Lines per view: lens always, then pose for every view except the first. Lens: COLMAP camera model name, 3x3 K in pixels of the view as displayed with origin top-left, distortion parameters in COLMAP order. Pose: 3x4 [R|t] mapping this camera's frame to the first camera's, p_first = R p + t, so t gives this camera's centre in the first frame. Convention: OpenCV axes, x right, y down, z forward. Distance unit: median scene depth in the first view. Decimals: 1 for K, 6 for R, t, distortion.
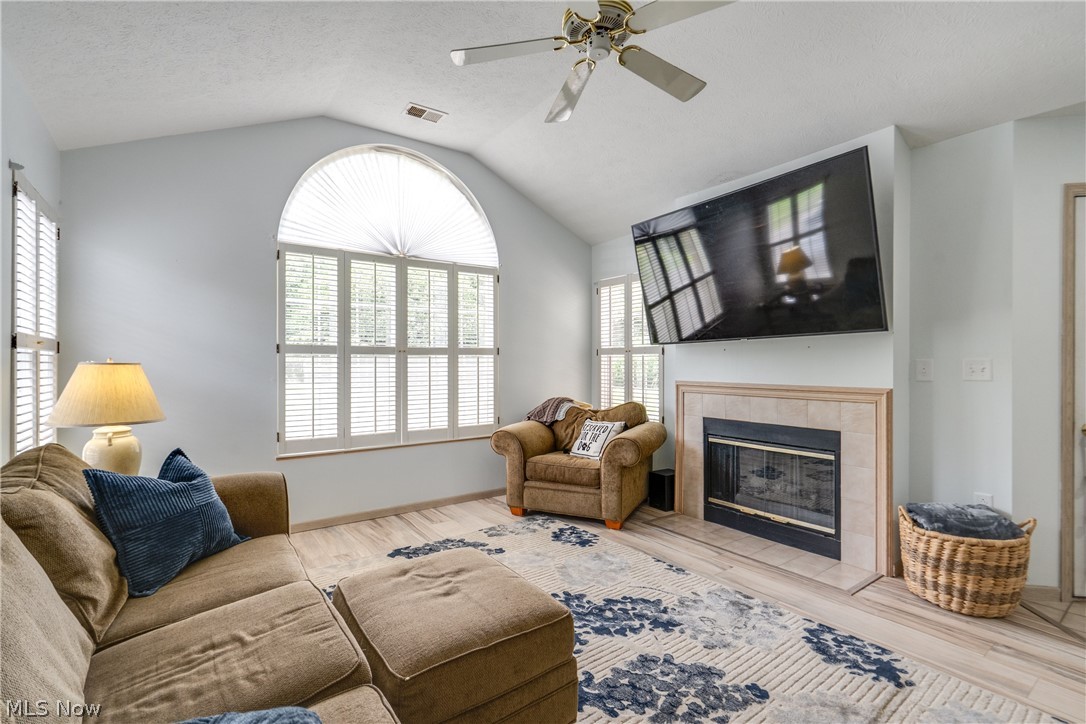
lens RADIAL K [[501.9, 0, 543.0], [0, 501.9, 362.0], [0, 0, 1]] dist [-0.000334, 0.001322]
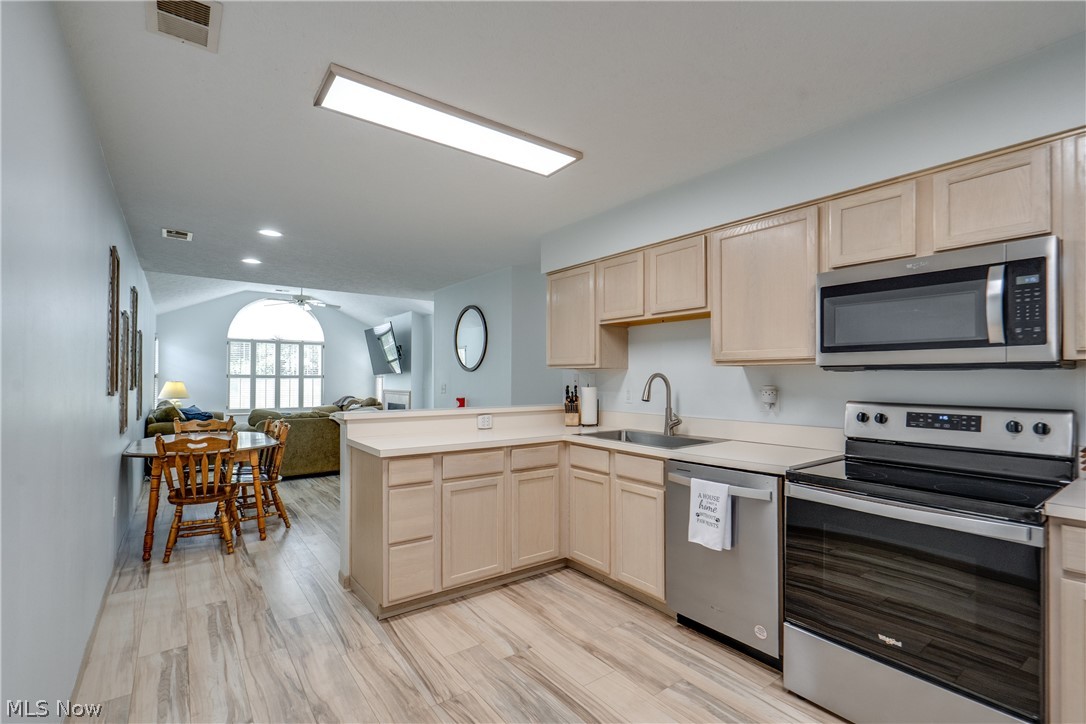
lens RADIAL K [[451.0, 0, 539.4], [0, 451.0, 379.1], [0, 0, 1]] dist [-0.030572, 0.000304]
pose [[0.997651, 0.009489, 0.067835, 0.964549], [-0.009657, 0.999951, 0.002153, -0.029289], [-0.067811, -0.002803, 0.997694, -1.474723]]
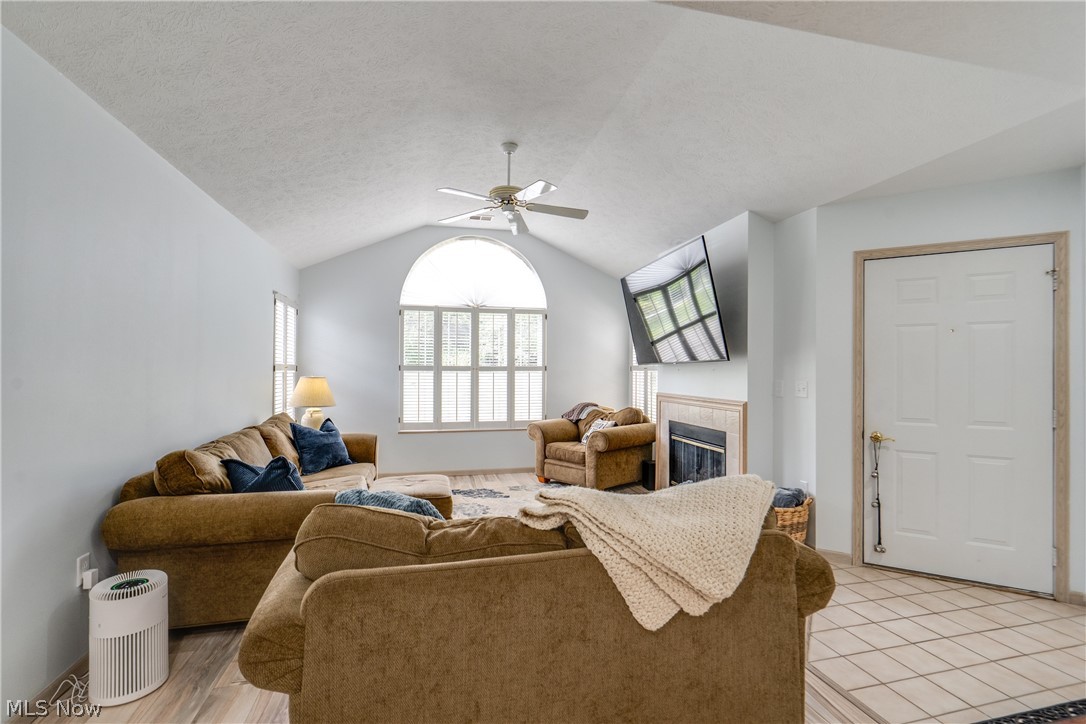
lens RADIAL K [[490.6, 0, 534.6], [0, 490.6, 363.4], [0, 0, 1]] dist [-0.001154, -0.000023]
pose [[0.928334, 0.001225, -0.371745, 0.467101], [-0.005596, 0.999927, -0.010679, -0.024267], [0.371705, 0.011994, 0.928273, -0.336871]]
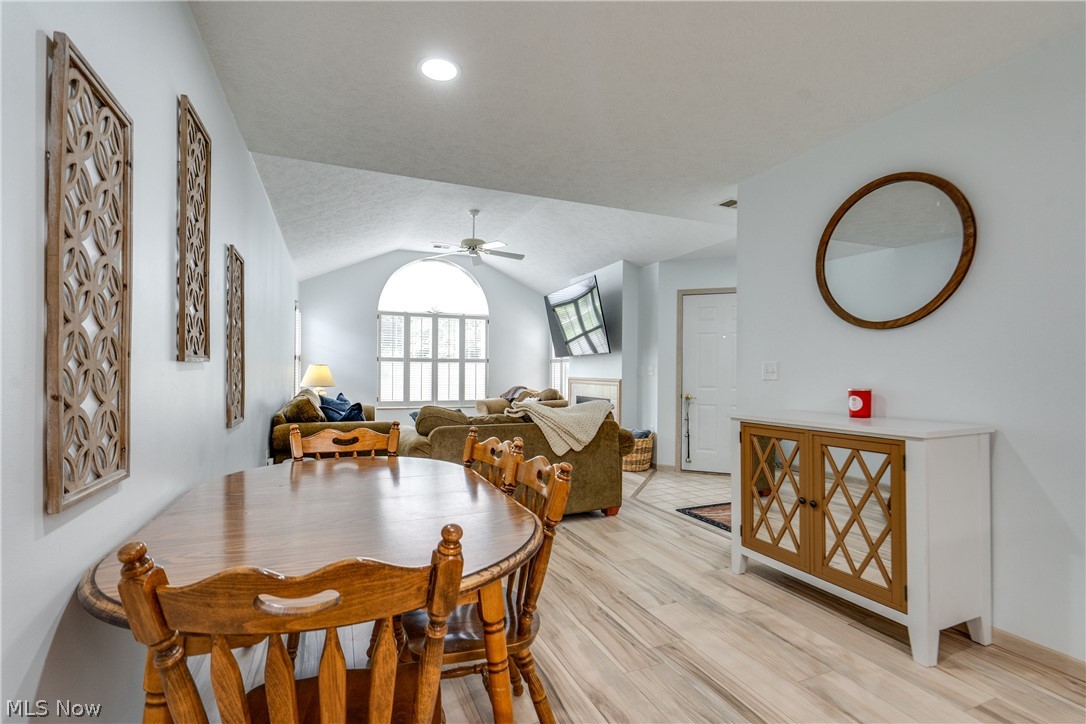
lens RADIAL K [[480.4, 0, 530.9], [0, 480.4, 380.0], [0, 0, 1]] dist [-0.025674, 0.000178]
pose [[0.974326, 0.015286, -0.224623, 0.558516], [-0.010100, 0.999656, 0.024216, 0.007117], [0.224916, -0.021326, 0.974145, -0.837207]]
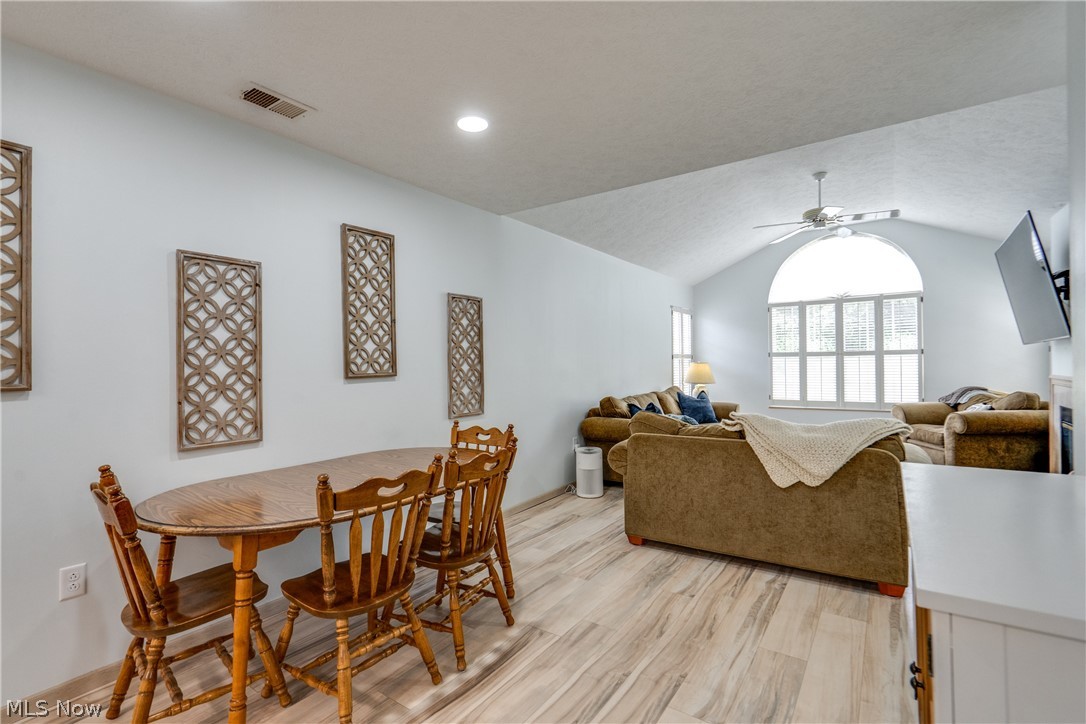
lens RADIAL K [[482.3, 0, 563.4], [0, 482.3, 363.5], [0, 0, 1]] dist [0.000476, 0.000529]
pose [[0.375837, 0.000058, -0.926686, 0.925245], [0.015943, 0.999852, 0.006528, -0.015267], [0.926549, -0.017228, 0.375780, -0.502309]]
